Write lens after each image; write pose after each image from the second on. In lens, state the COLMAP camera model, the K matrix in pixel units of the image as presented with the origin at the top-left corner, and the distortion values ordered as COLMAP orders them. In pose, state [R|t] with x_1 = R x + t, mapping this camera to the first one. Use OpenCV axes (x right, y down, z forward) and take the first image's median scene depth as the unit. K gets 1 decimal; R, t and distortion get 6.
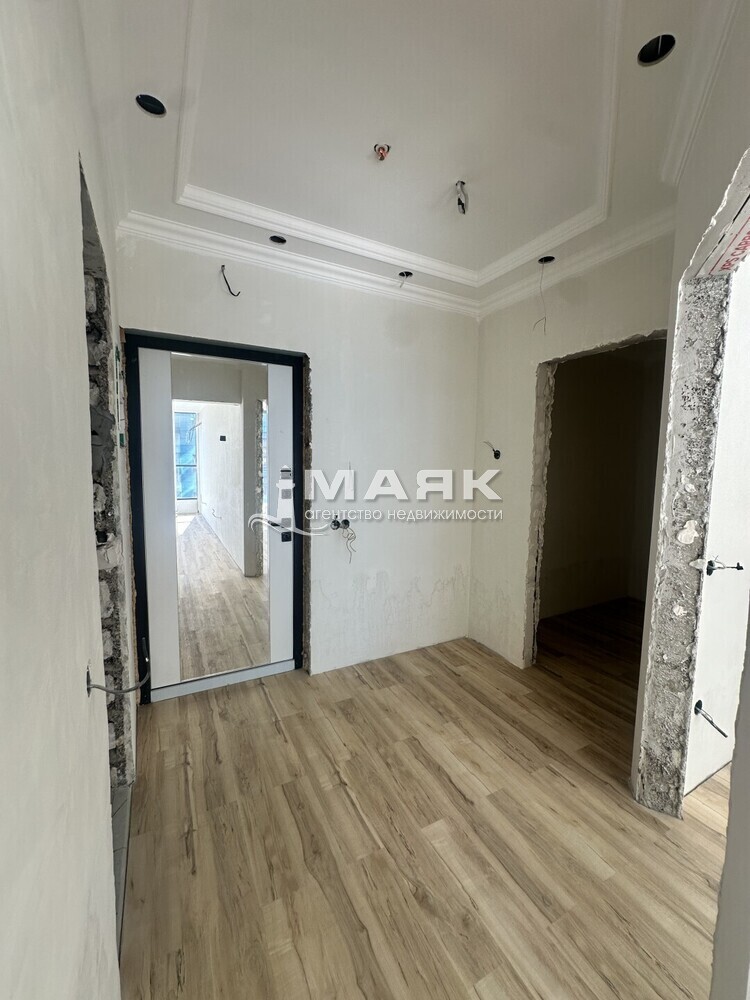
lens RADIAL K [[400.2, 0, 378.4], [0, 400.2, 500.2], [0, 0, 1]] dist [-0.005630, 0.001488]
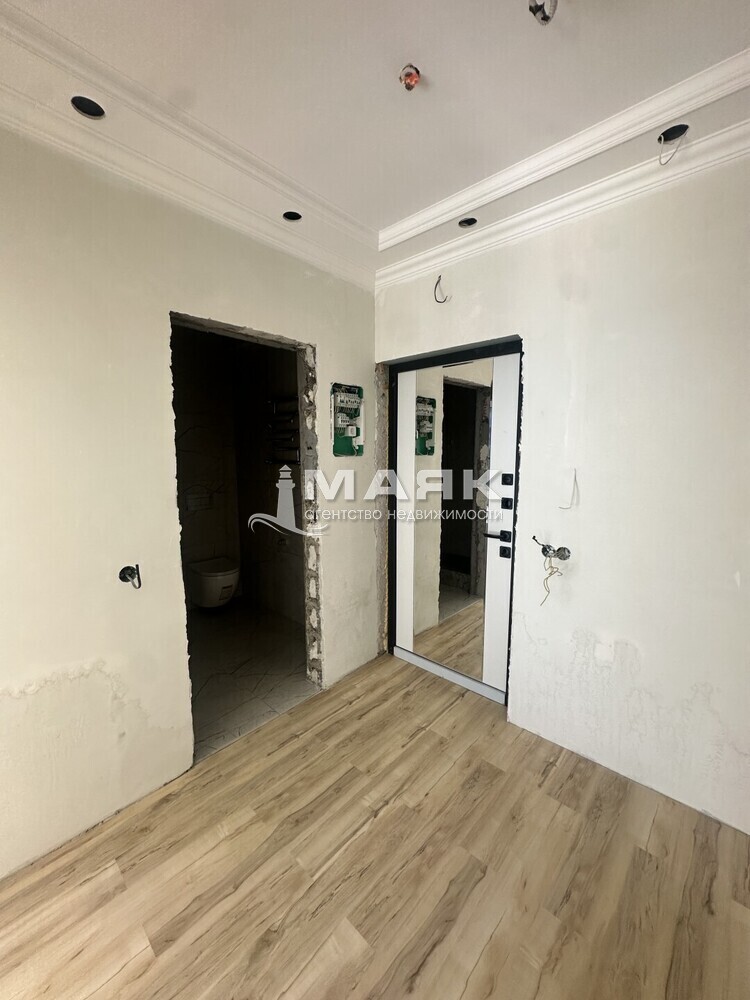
lens RADIAL K [[400.2, 0, 371.2], [0, 400.2, 499.8], [0, 0, 1]] dist [-0.005630, 0.001488]
pose [[0.327092, 0.102469, -0.939421, 0.669831], [-0.084914, 0.993269, 0.078777, -0.092063], [0.941170, 0.054003, 0.333591, 0.595100]]
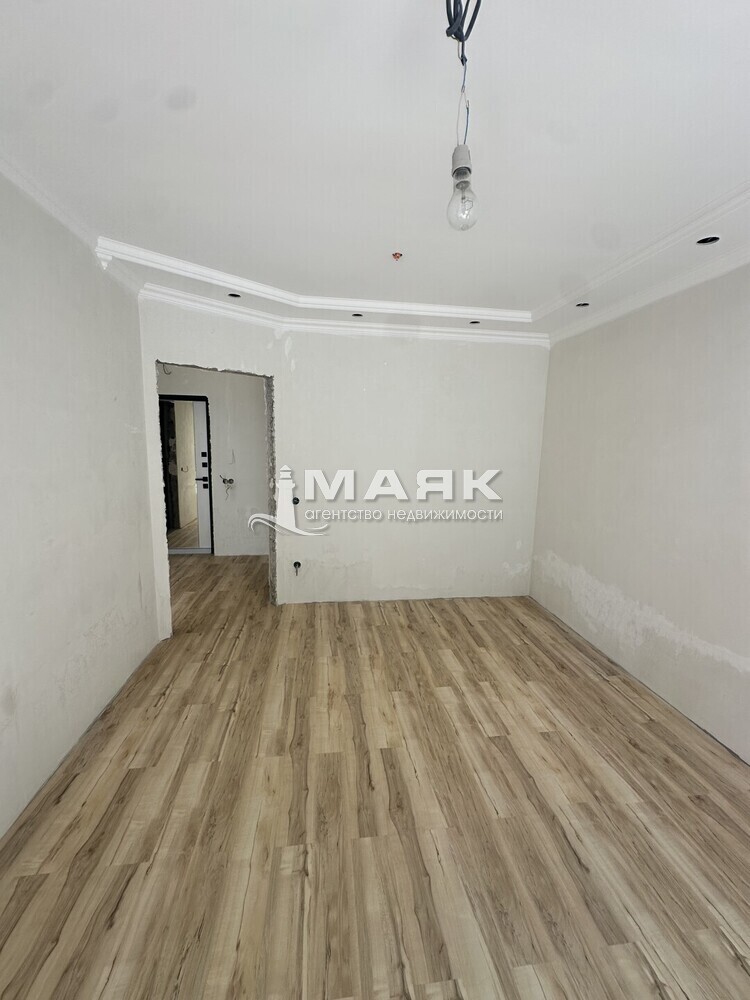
lens RADIAL K [[400.2, 0, 369.6], [0, 400.2, 499.2], [0, 0, 1]] dist [-0.005630, 0.001488]
pose [[0.936439, 0.064439, -0.344861, 1.729631], [-0.051213, 0.997565, 0.047336, 0.026954], [0.347072, -0.026666, 0.937459, -0.841052]]
